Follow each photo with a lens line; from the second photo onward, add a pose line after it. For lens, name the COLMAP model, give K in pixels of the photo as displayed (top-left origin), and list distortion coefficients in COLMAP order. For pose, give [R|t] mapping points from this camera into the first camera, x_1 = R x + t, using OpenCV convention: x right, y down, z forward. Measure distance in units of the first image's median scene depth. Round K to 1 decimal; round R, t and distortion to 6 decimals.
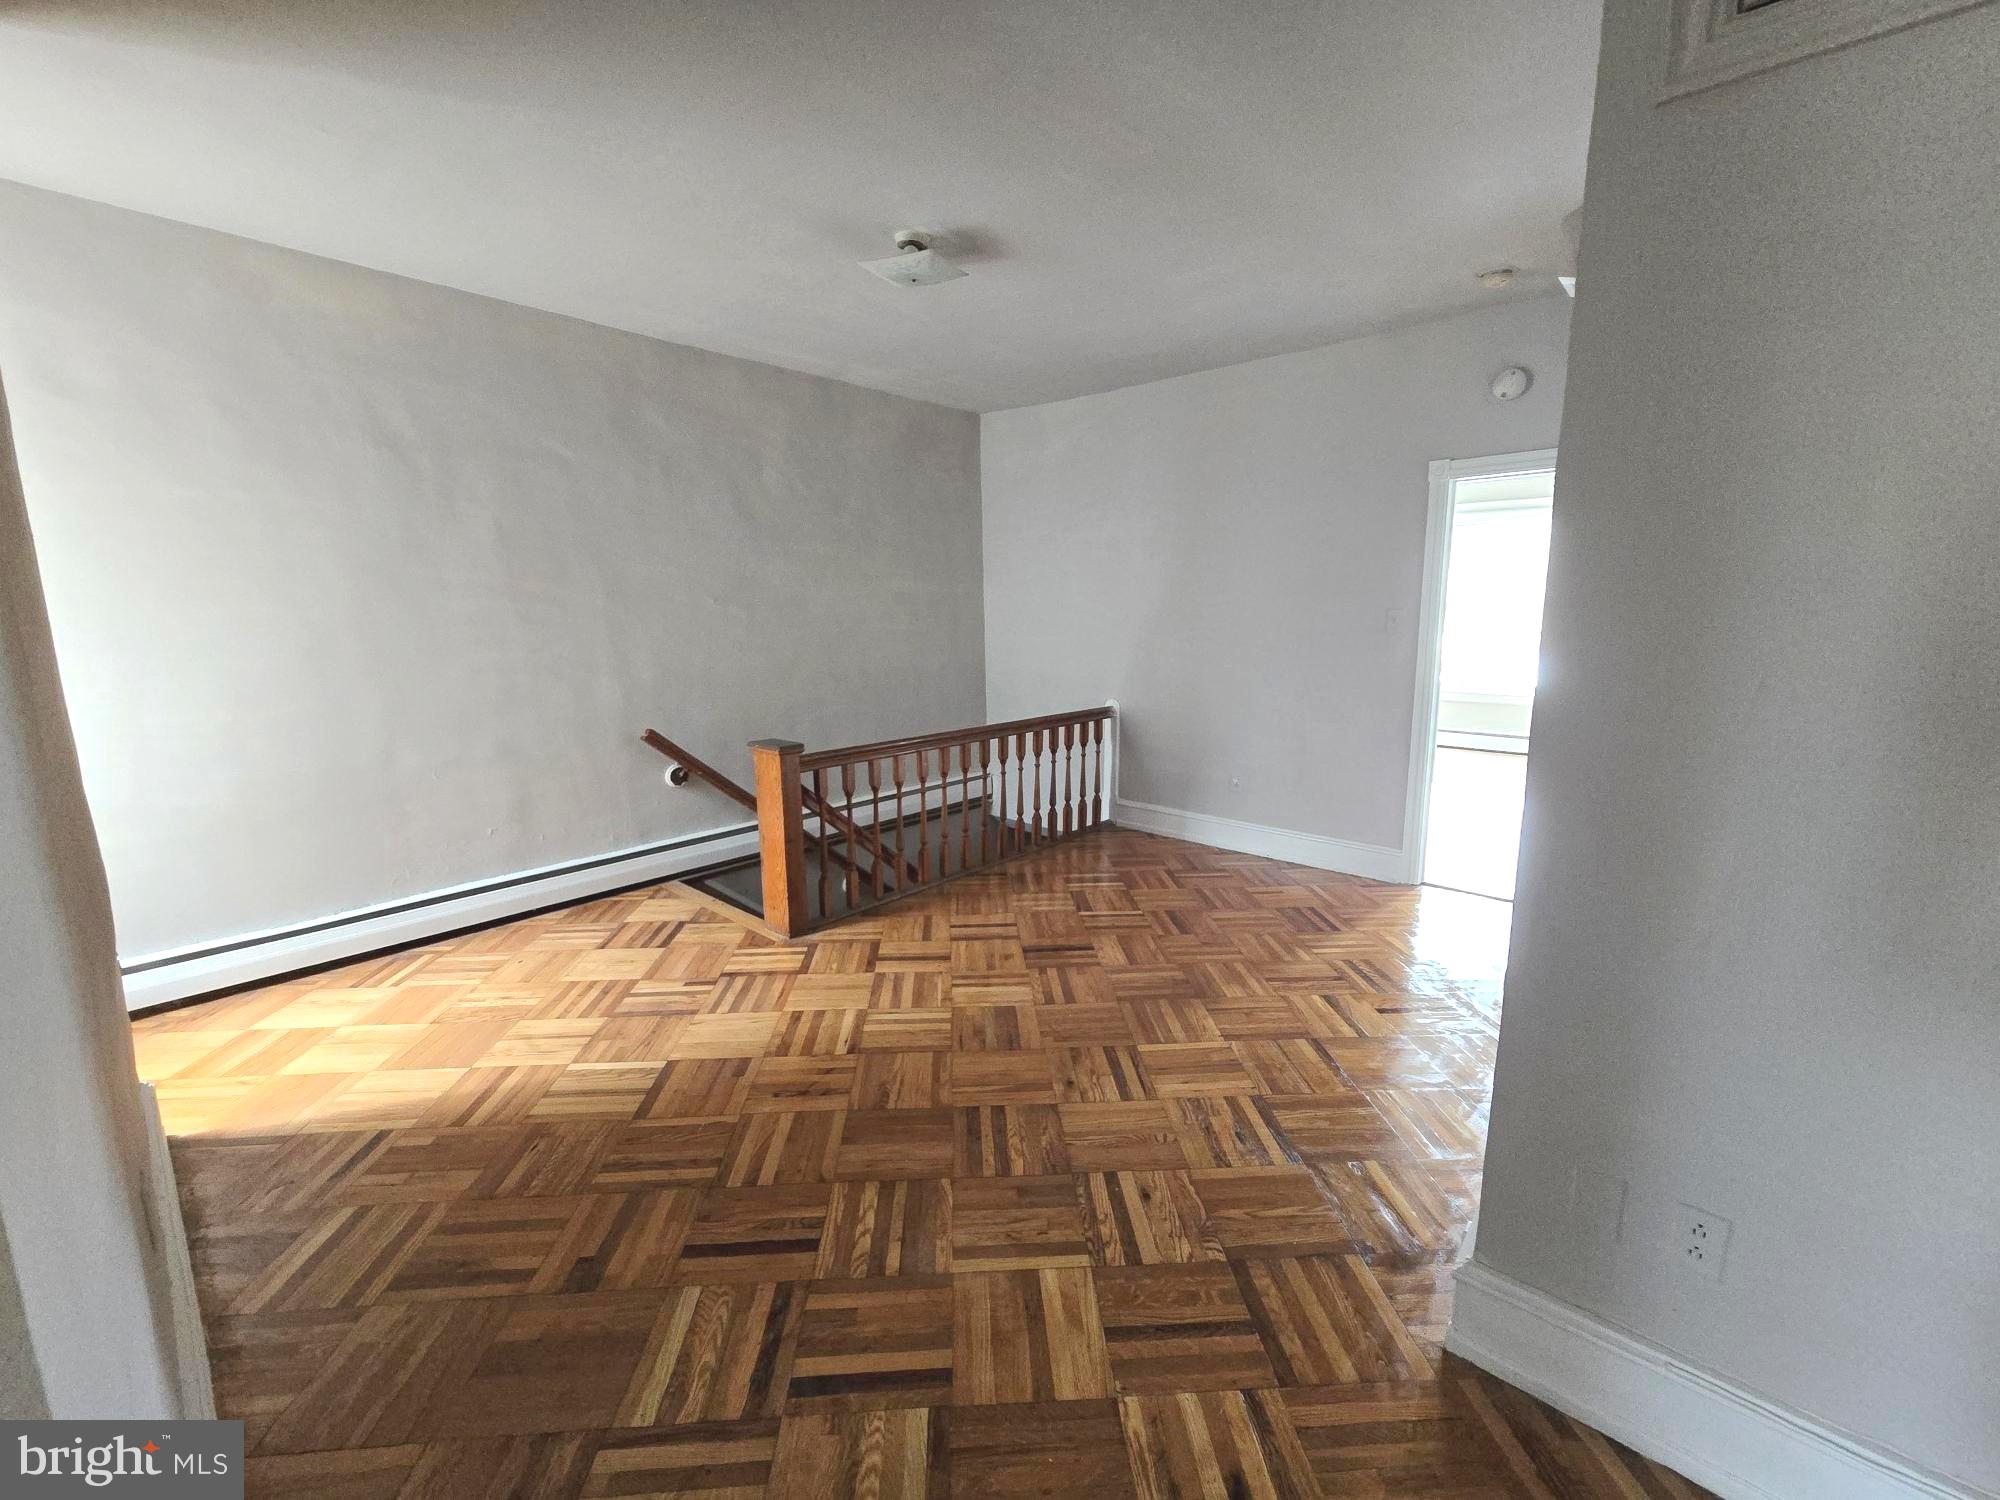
lens RADIAL K [[818.1, 0, 987.7], [0, 818.1, 754.1], [0, 0, 1]] dist [-0.001087, 0.001641]
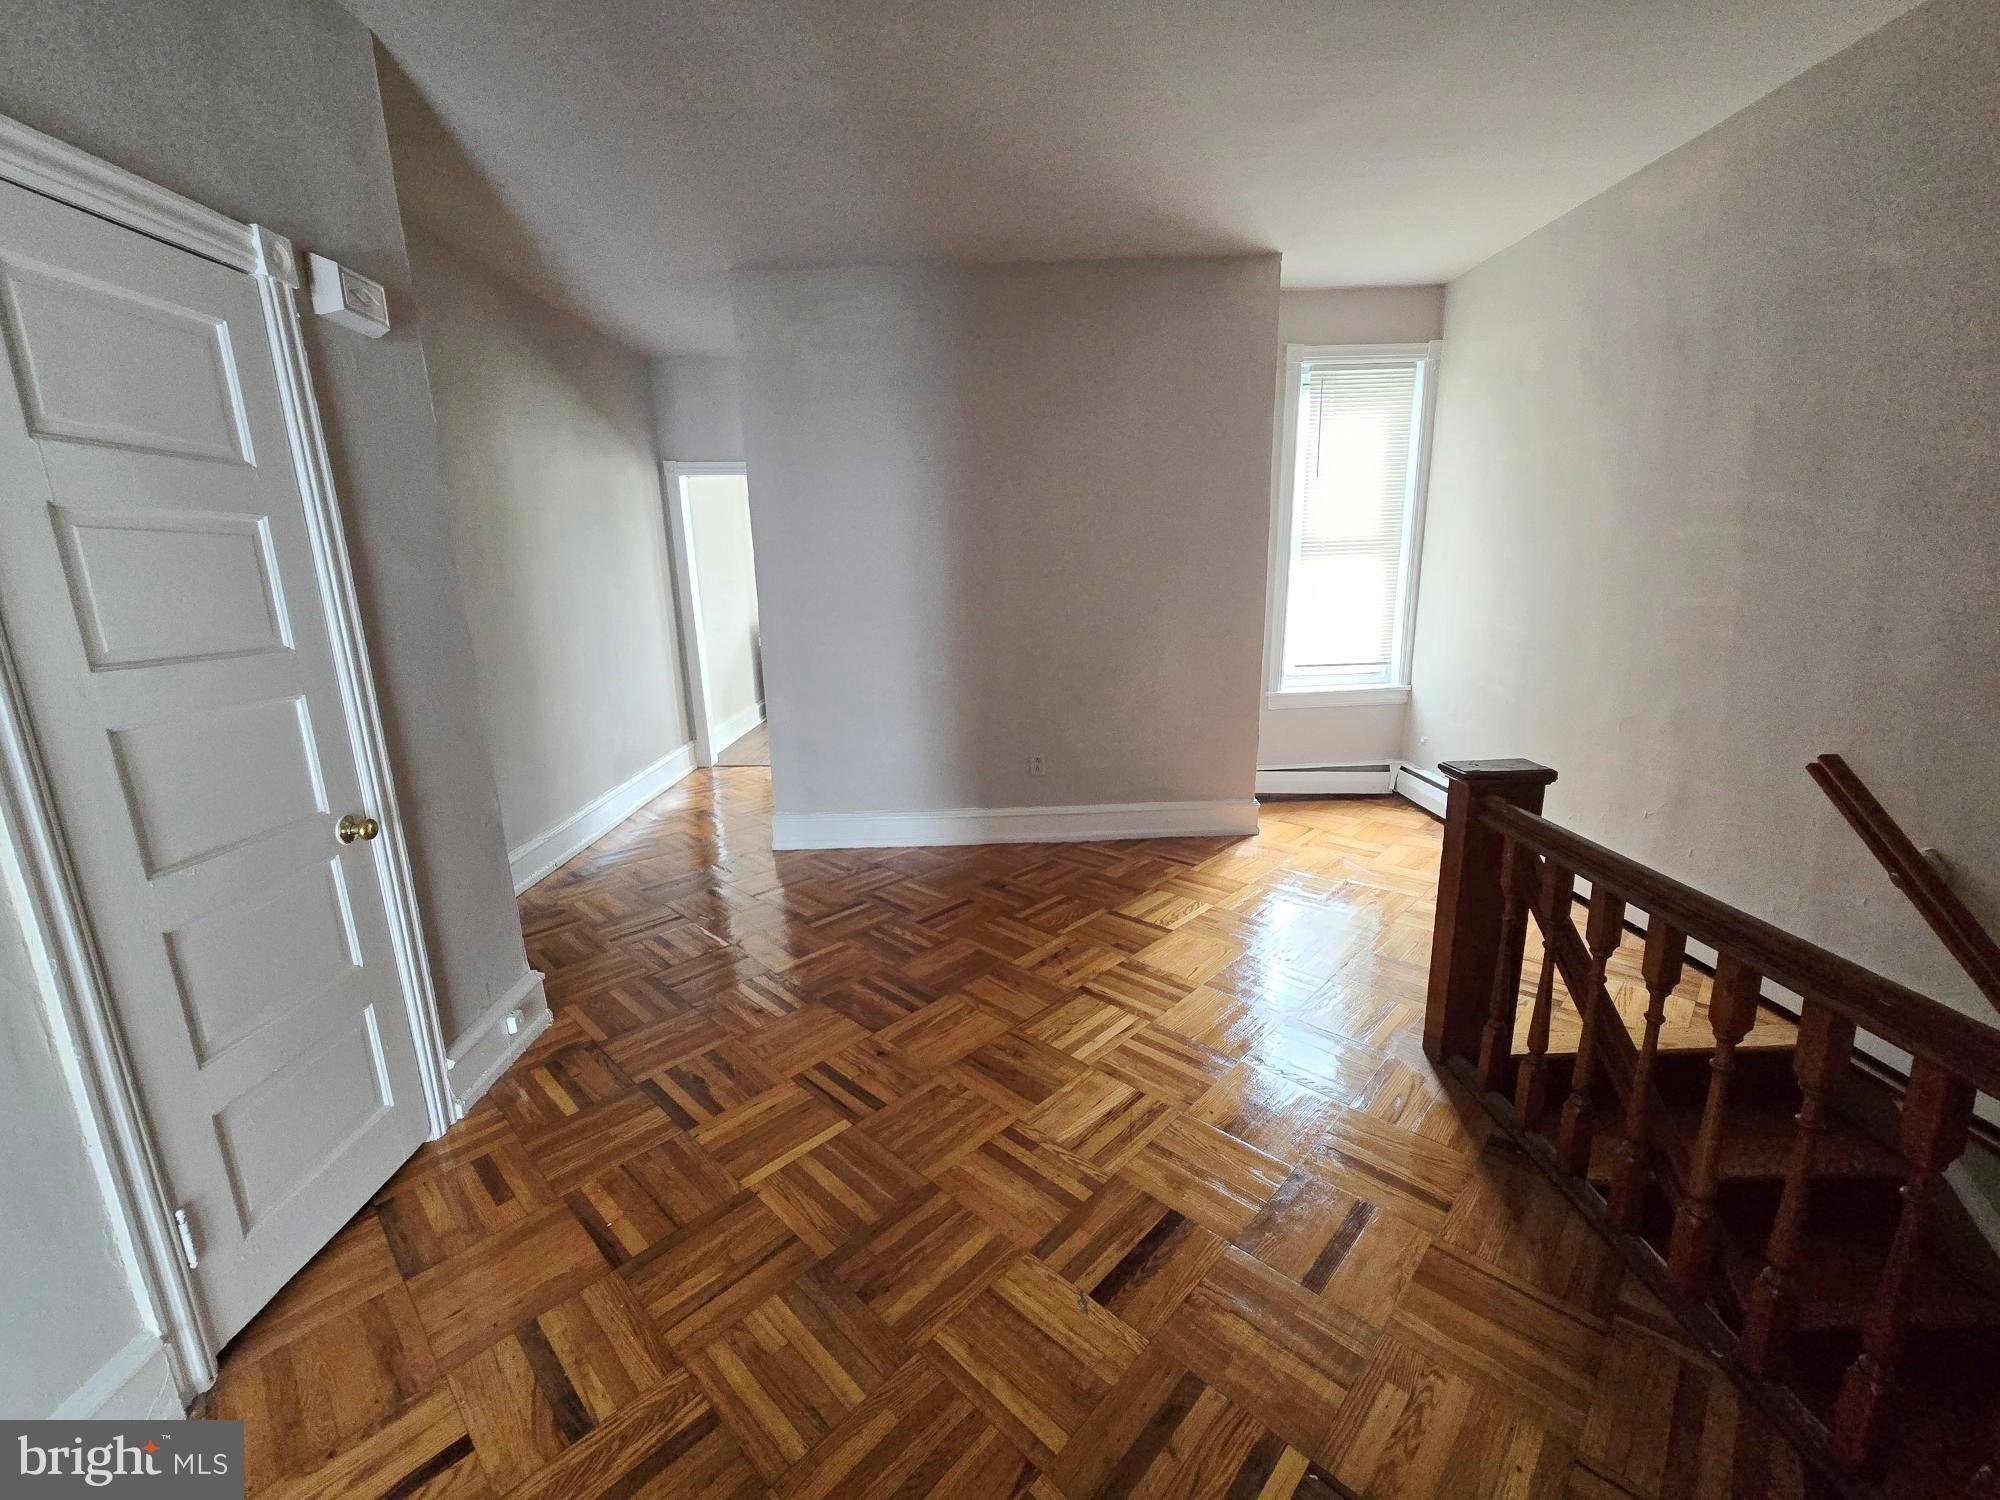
lens RADIAL K [[818.1, 0, 1011.5], [0, 818.1, 745.4], [0, 0, 1]] dist [-0.001087, 0.001641]
pose [[-0.715522, 0.177915, -0.675555, 0.544524], [-0.088549, 0.936128, 0.340328, -0.268945], [0.692956, 0.303332, -0.654066, 1.524612]]
